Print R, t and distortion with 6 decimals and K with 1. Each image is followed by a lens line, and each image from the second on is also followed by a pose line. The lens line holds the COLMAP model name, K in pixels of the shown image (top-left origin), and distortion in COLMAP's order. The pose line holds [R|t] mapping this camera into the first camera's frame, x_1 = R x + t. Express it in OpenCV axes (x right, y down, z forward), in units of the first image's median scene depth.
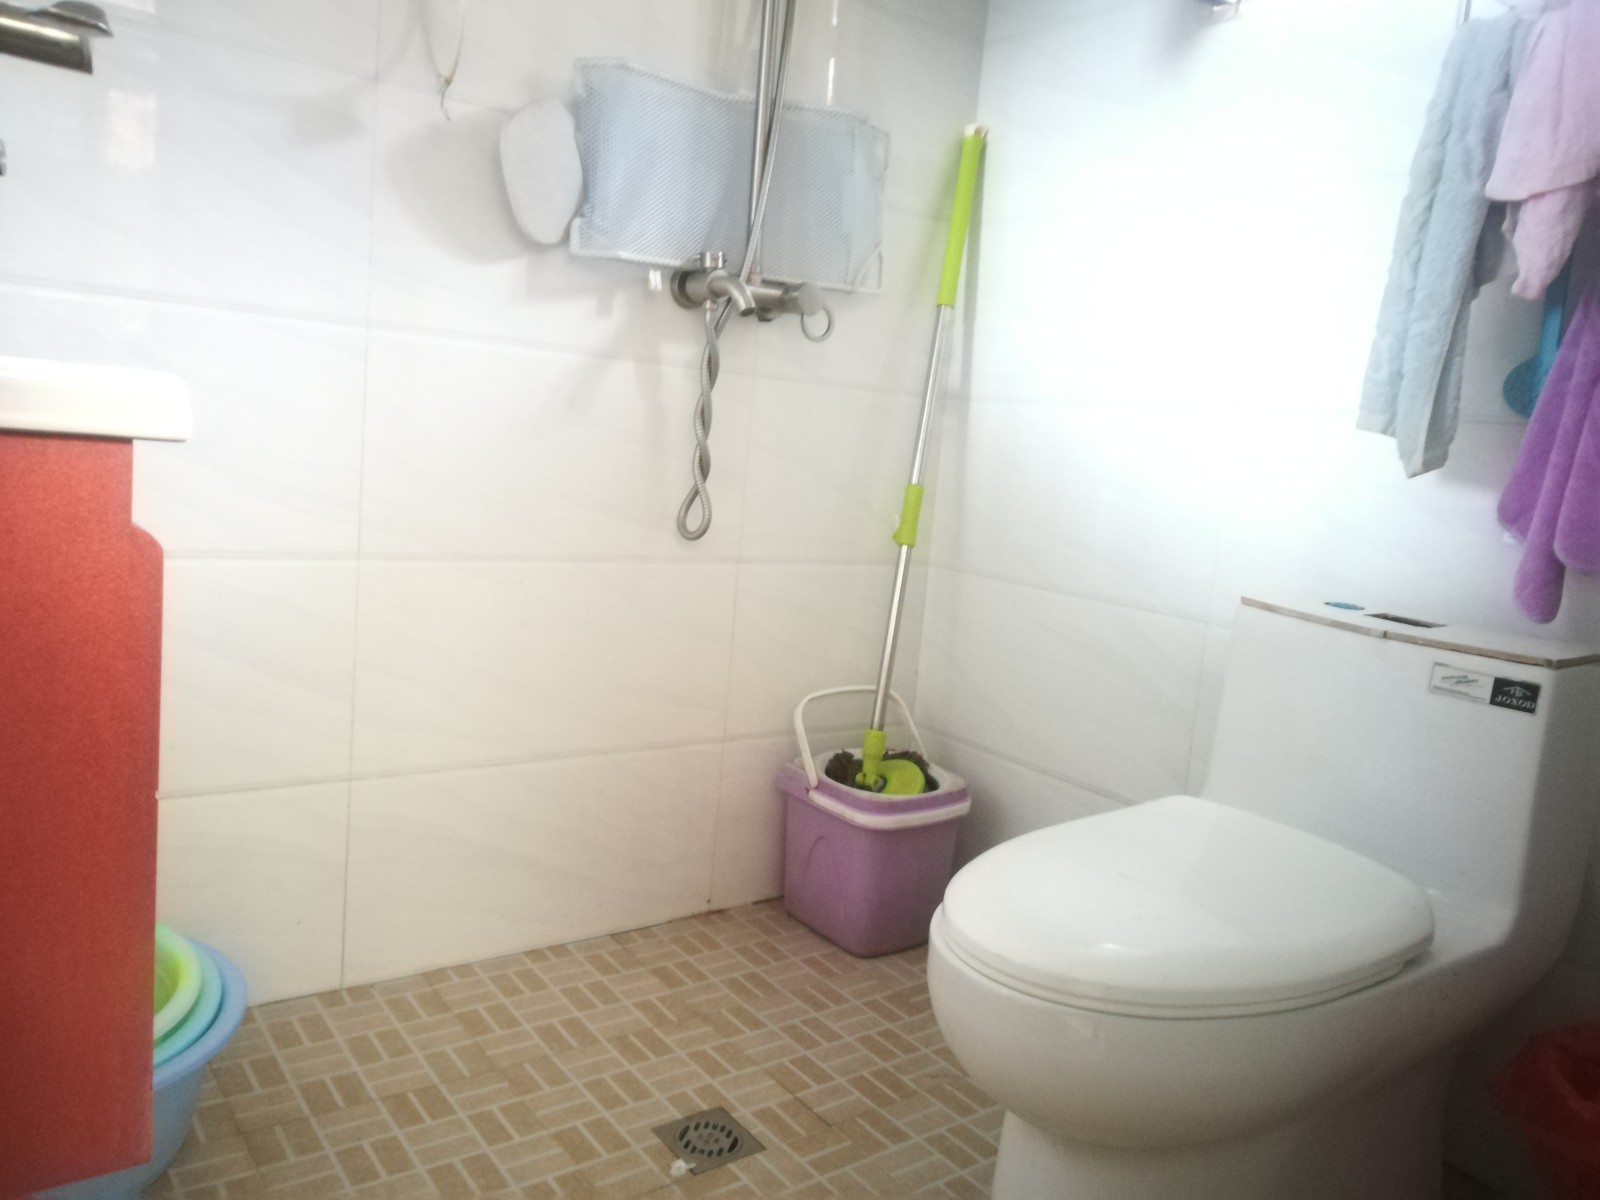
lens RADIAL K [[1178.5, 0, 795.2], [0, 1178.5, 595.8], [0, 0, 1]] dist [0.062371, -0.085631]
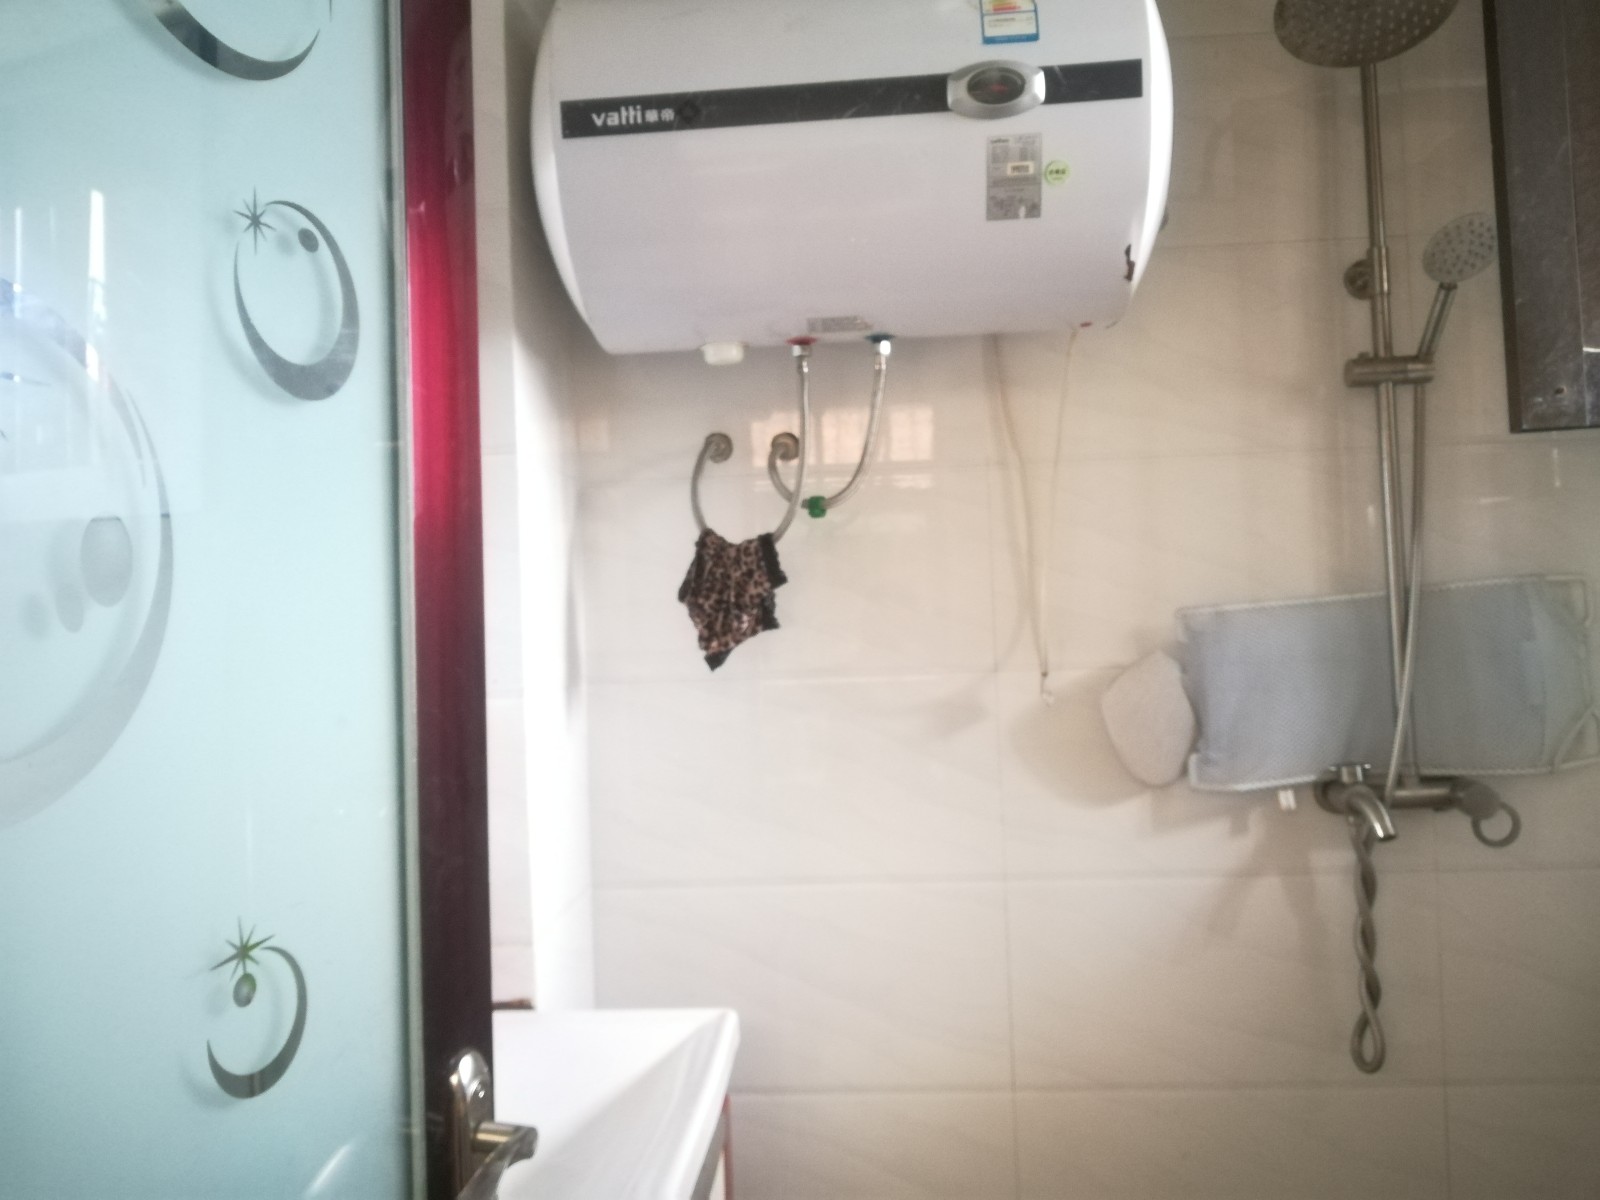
lens RADIAL K [[1178.5, 0, 795.2], [0, 1178.5, 595.8], [0, 0, 1]] dist [0.062371, -0.085631]
pose [[0.792056, -0.128160, -0.596844, 0.159850], [0.017488, 0.982076, -0.187674, -0.252790], [0.610198, 0.138210, 0.780100, -0.013398]]
